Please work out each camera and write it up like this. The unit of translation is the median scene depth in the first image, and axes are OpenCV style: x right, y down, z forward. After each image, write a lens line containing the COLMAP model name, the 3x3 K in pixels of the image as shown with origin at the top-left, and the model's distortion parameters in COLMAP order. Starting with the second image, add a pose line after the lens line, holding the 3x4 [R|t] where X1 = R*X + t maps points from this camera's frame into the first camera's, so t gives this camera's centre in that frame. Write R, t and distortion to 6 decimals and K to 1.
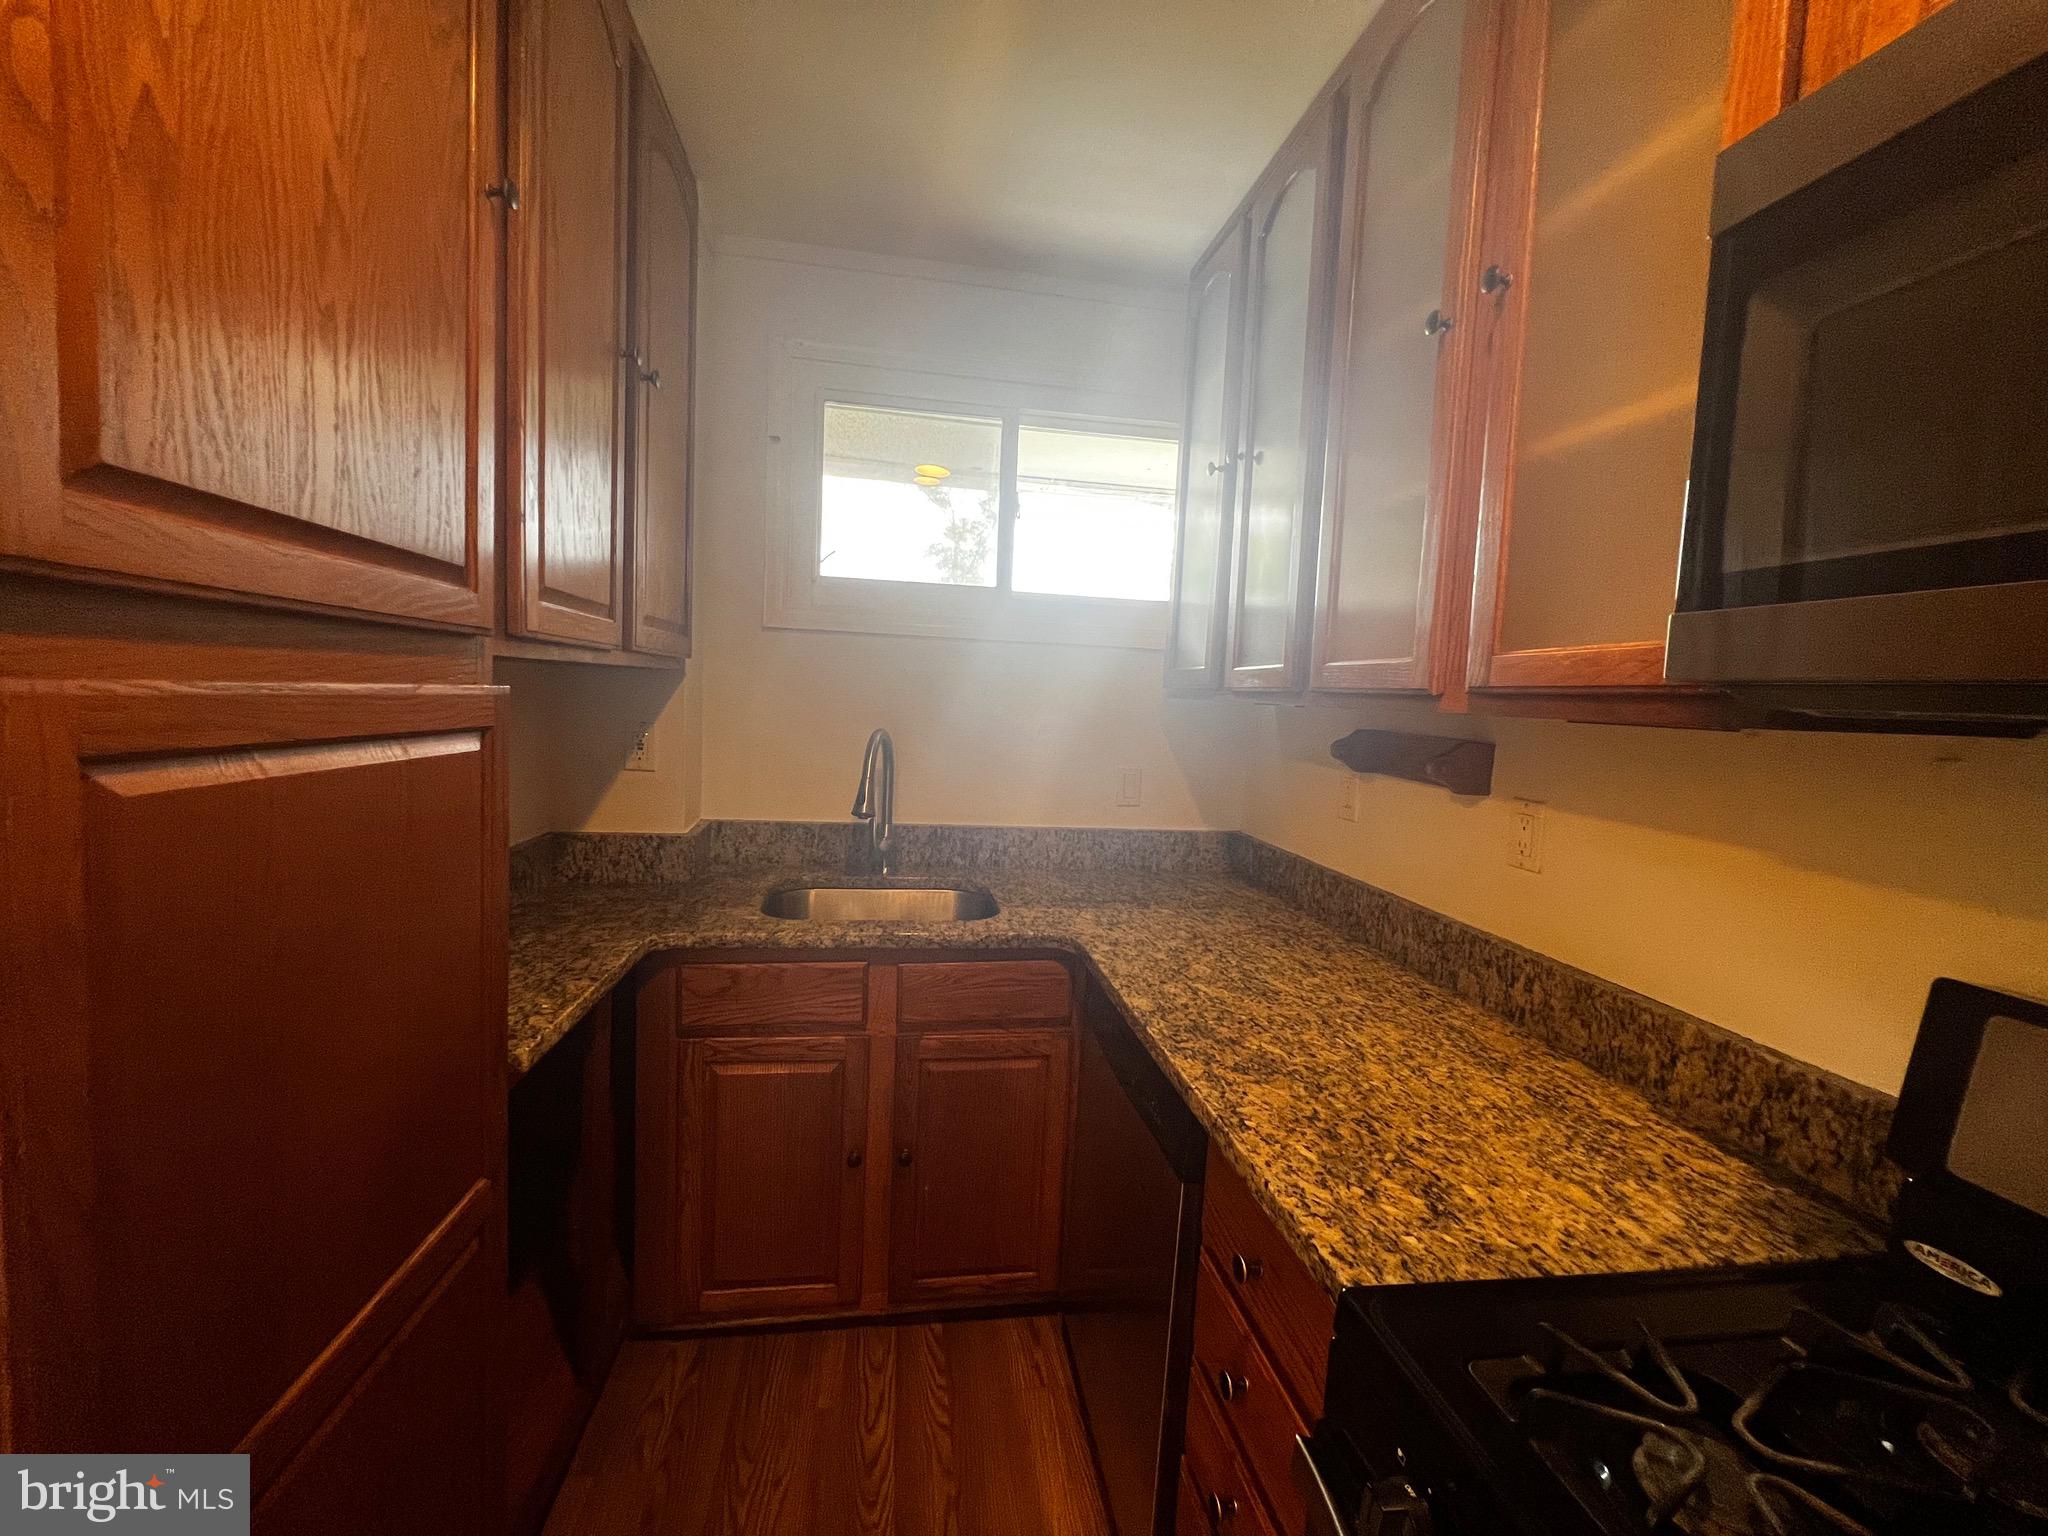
lens RADIAL K [[821.7, 0, 1016.5], [0, 821.7, 755.2], [0, 0, 1]] dist [-0.003744, 0.001006]
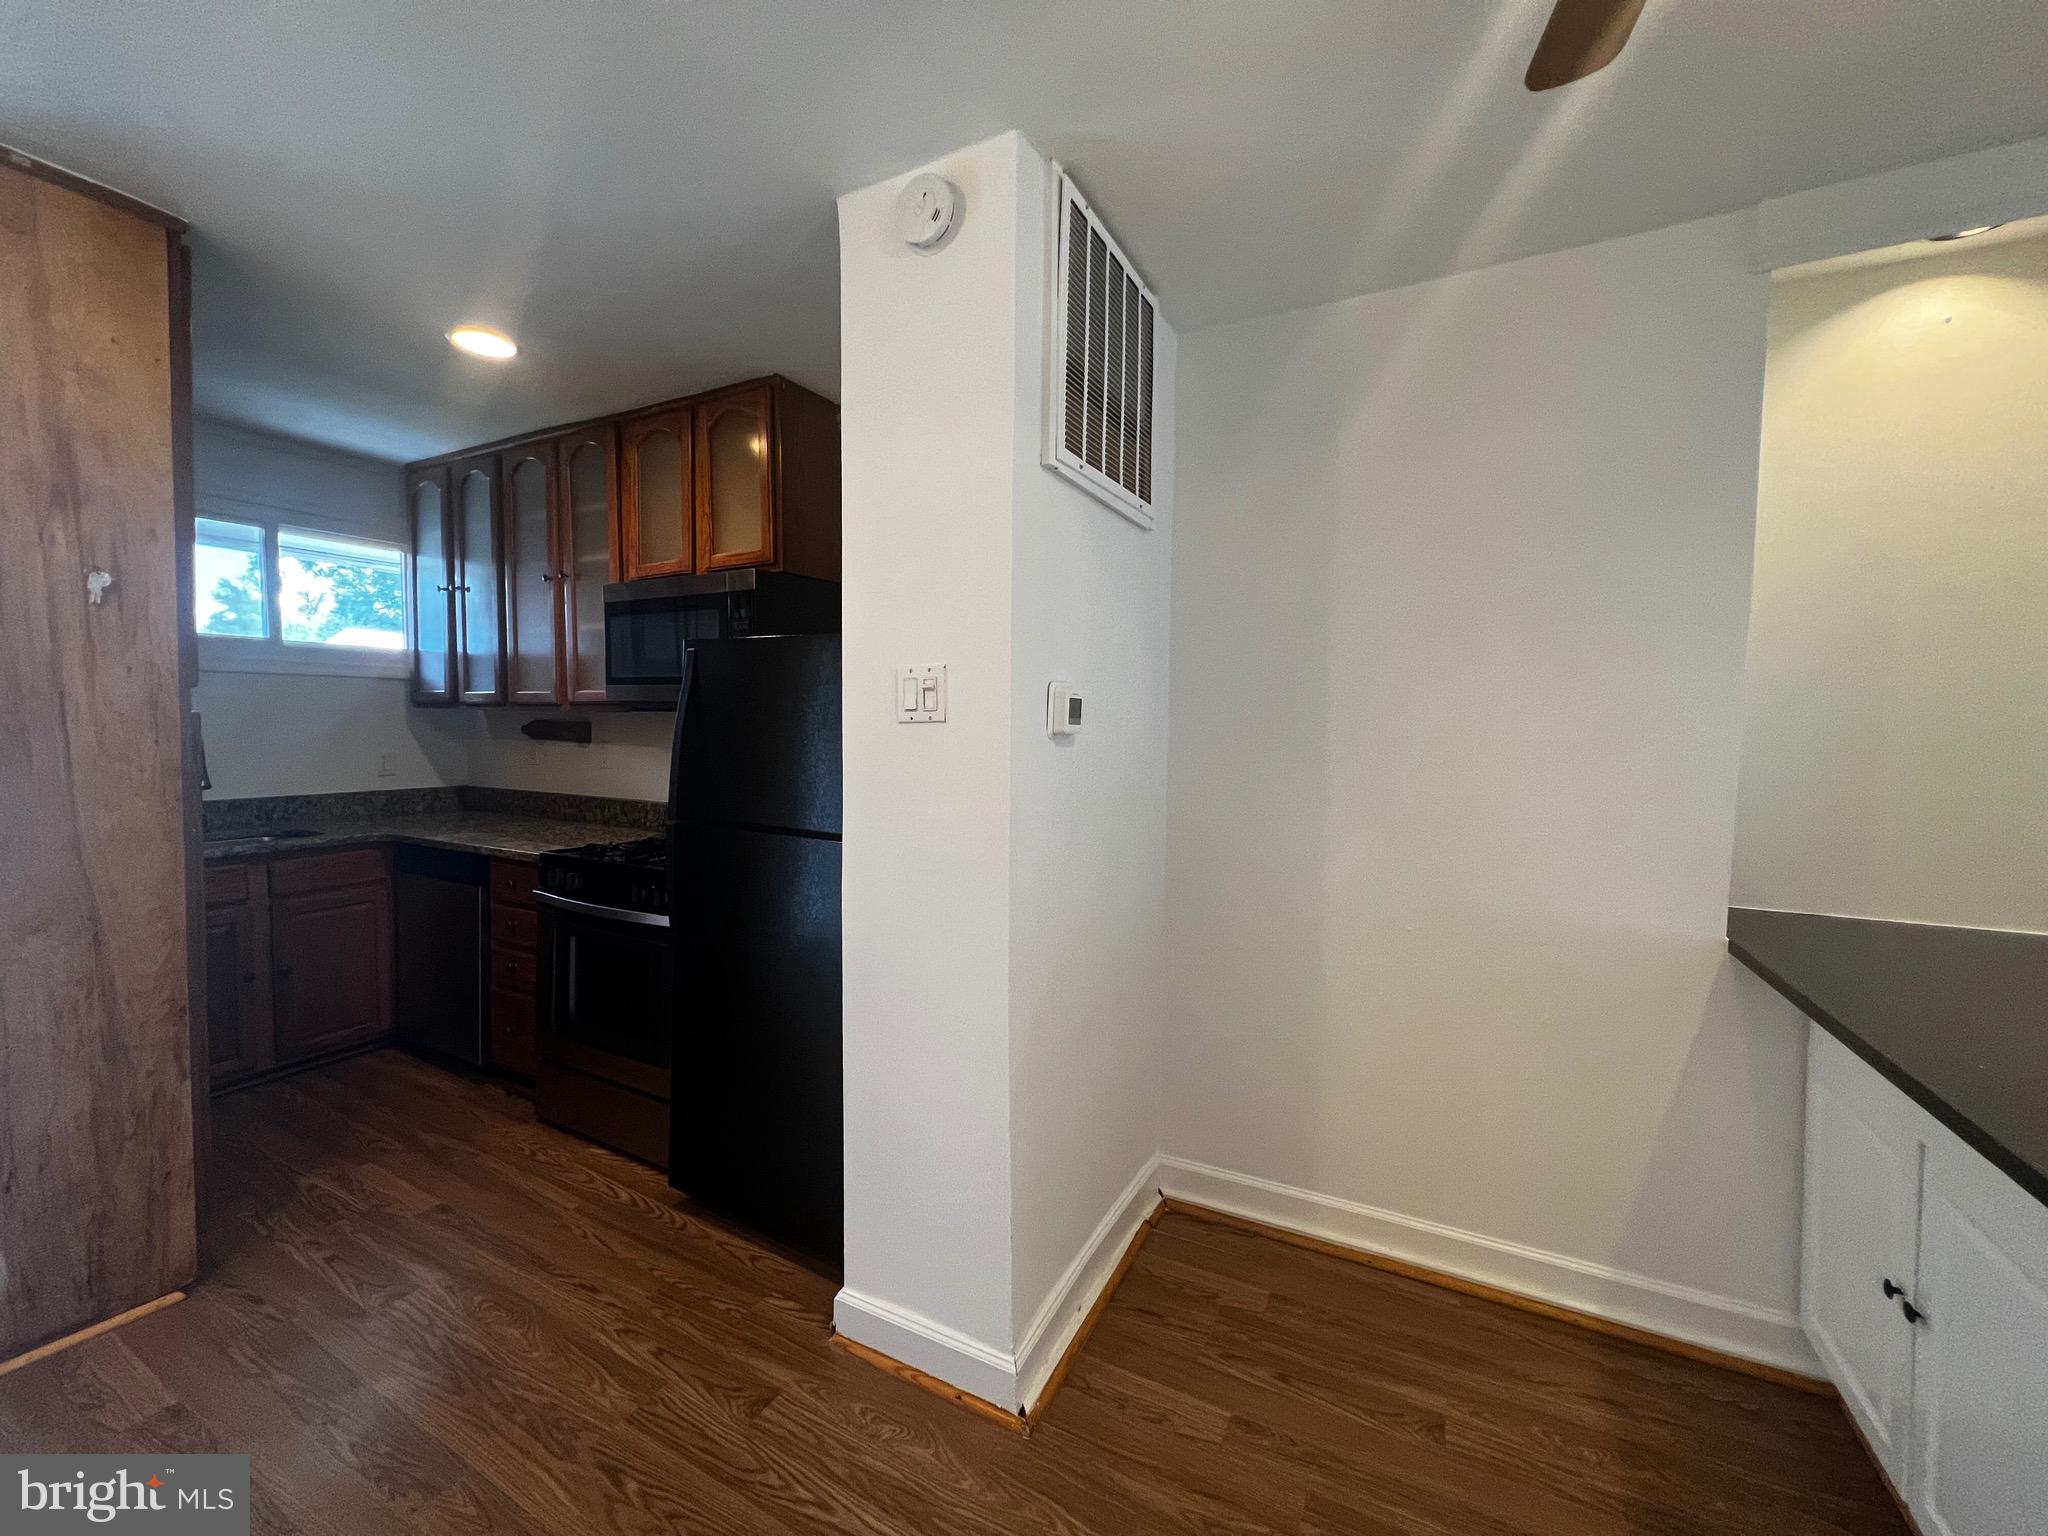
lens RADIAL K [[821.7, 0, 1017.7], [0, 821.7, 759.6], [0, 0, 1]] dist [-0.003744, 0.001006]
pose [[0.606408, -0.079665, 0.791153, -0.698615], [0.074816, 0.996271, 0.042974, 0.099497], [-0.791626, 0.033131, 0.610107, -1.743370]]
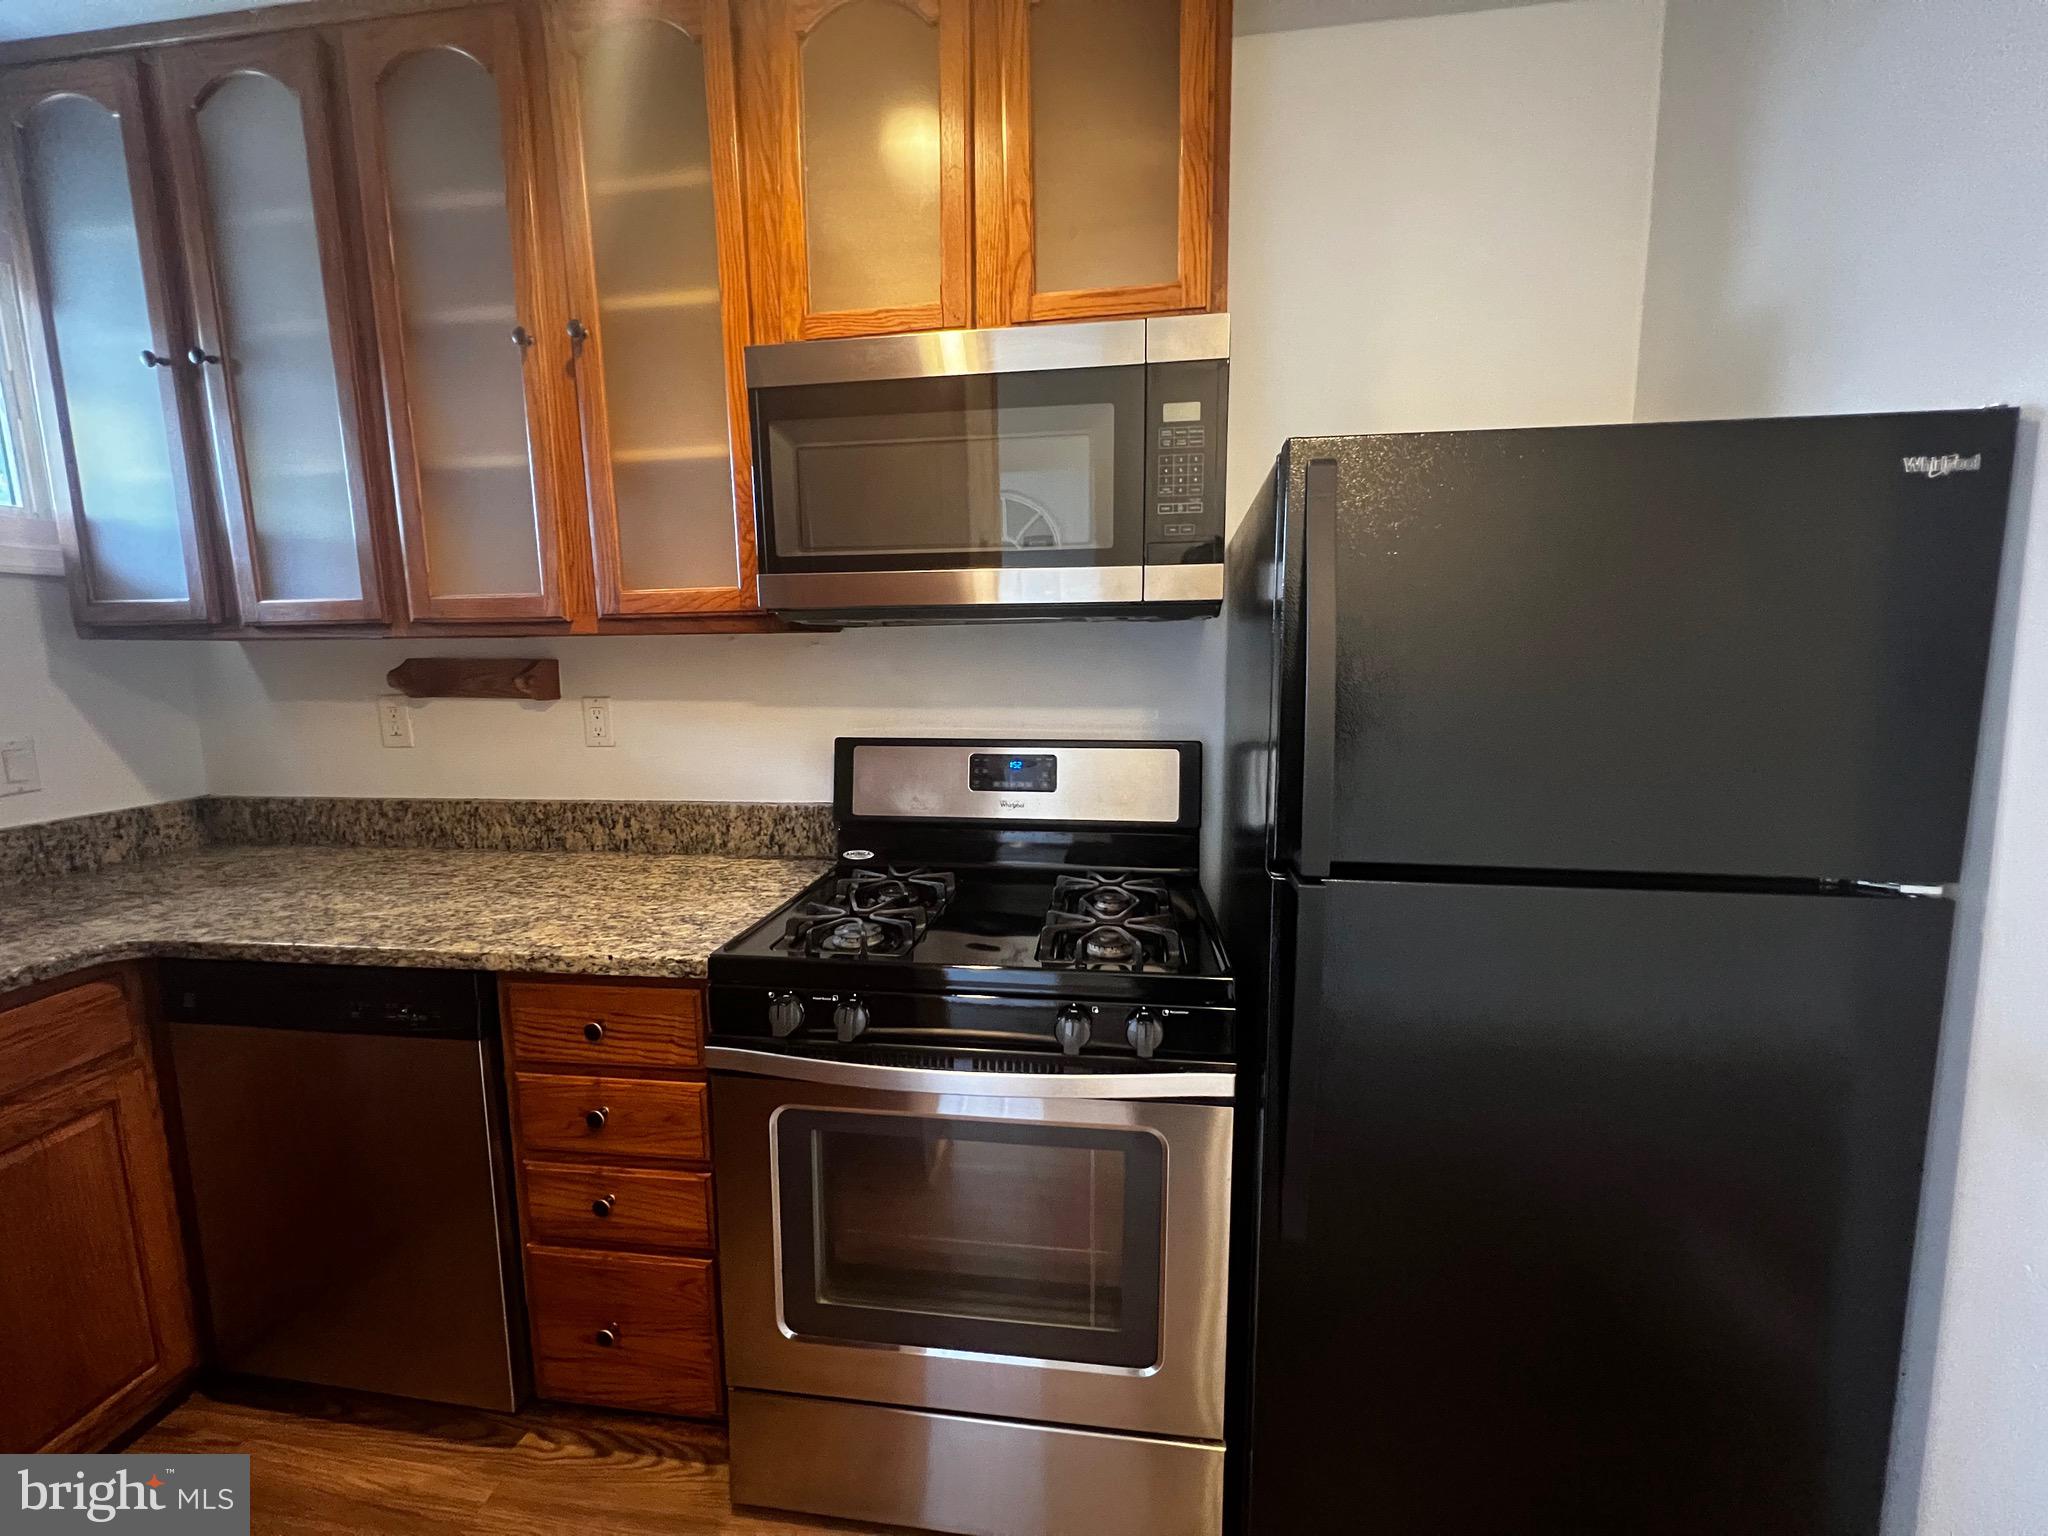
lens RADIAL K [[821.7, 0, 1020.8], [0, 821.7, 758.5], [0, 0, 1]] dist [-0.003744, 0.001006]
pose [[0.286177, -0.180489, 0.941024, -0.519223], [0.098427, 0.982441, 0.158499, 0.007223], [-0.953108, 0.047263, 0.298917, -0.102822]]
